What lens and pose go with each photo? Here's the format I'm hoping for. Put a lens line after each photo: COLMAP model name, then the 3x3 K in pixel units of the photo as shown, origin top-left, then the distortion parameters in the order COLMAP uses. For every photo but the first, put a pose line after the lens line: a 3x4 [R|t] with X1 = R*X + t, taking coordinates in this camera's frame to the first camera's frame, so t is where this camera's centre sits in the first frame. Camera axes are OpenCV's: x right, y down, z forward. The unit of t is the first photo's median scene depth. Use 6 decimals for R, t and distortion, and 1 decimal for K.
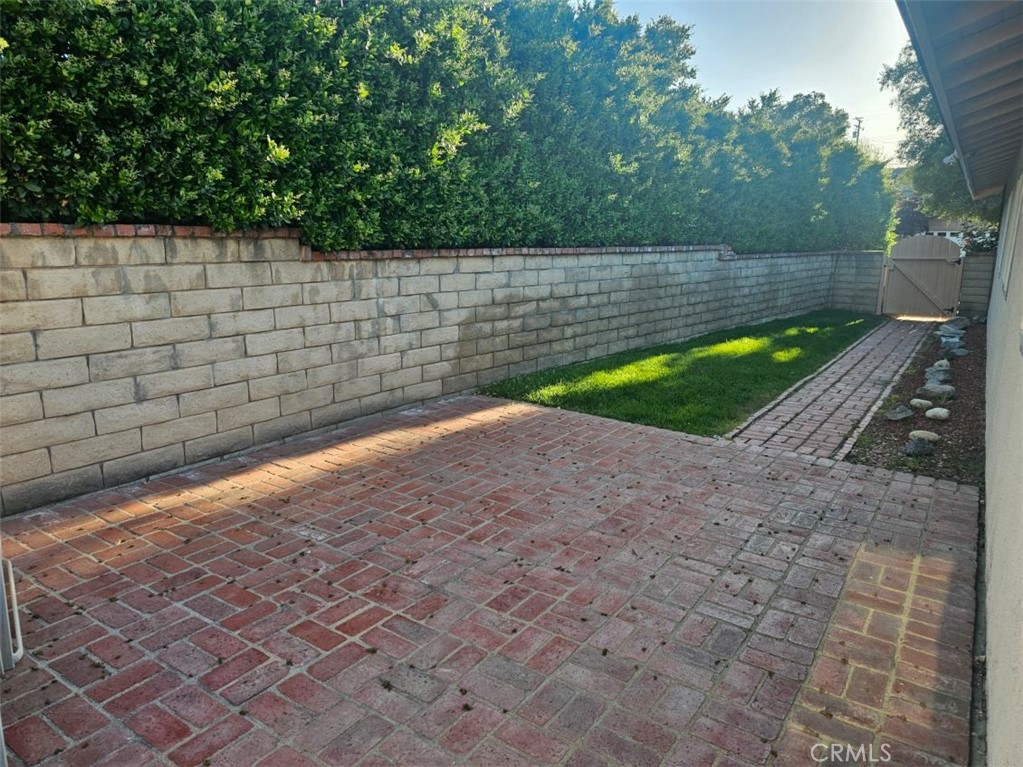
lens RADIAL K [[720.5, 0, 528.1], [0, 720.5, 395.7], [0, 0, 1]] dist [0.062022, -0.058107]
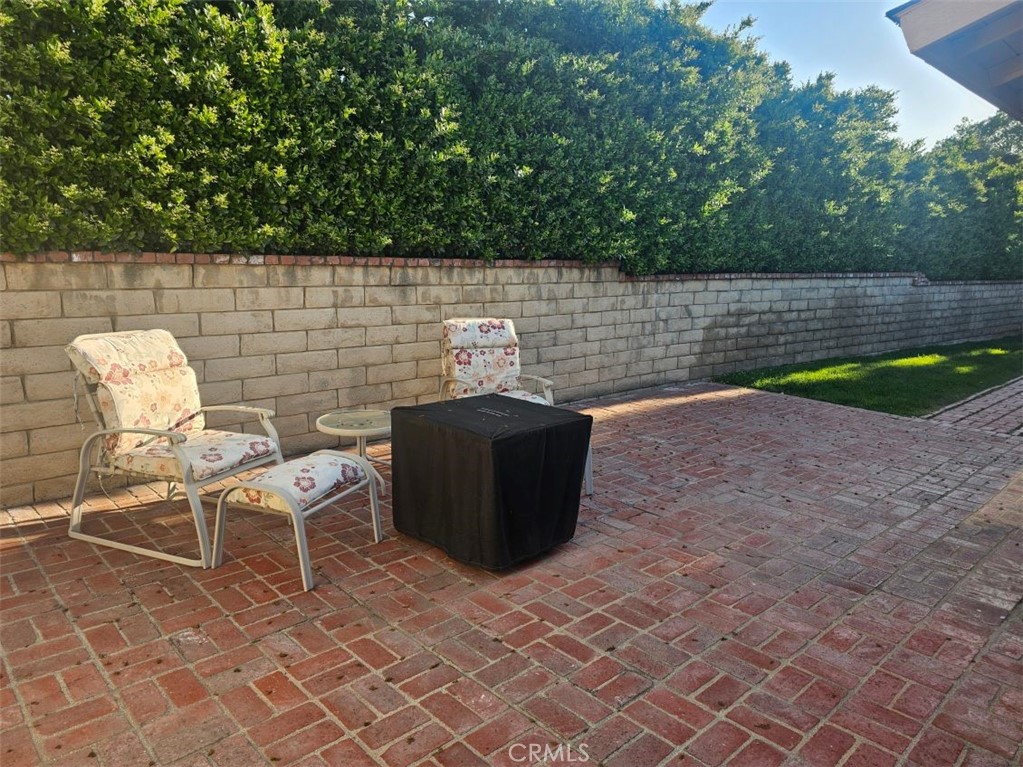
lens RADIAL K [[704.6, 0, 511.5], [0, 704.6, 383.5], [0, 0, 1]] dist [0.069847, -0.097383]
pose [[0.970536, 0.048626, -0.235998, -0.119907], [-0.058858, 0.997599, -0.036501, 0.069393], [0.233656, 0.049316, 0.971068, -0.352472]]
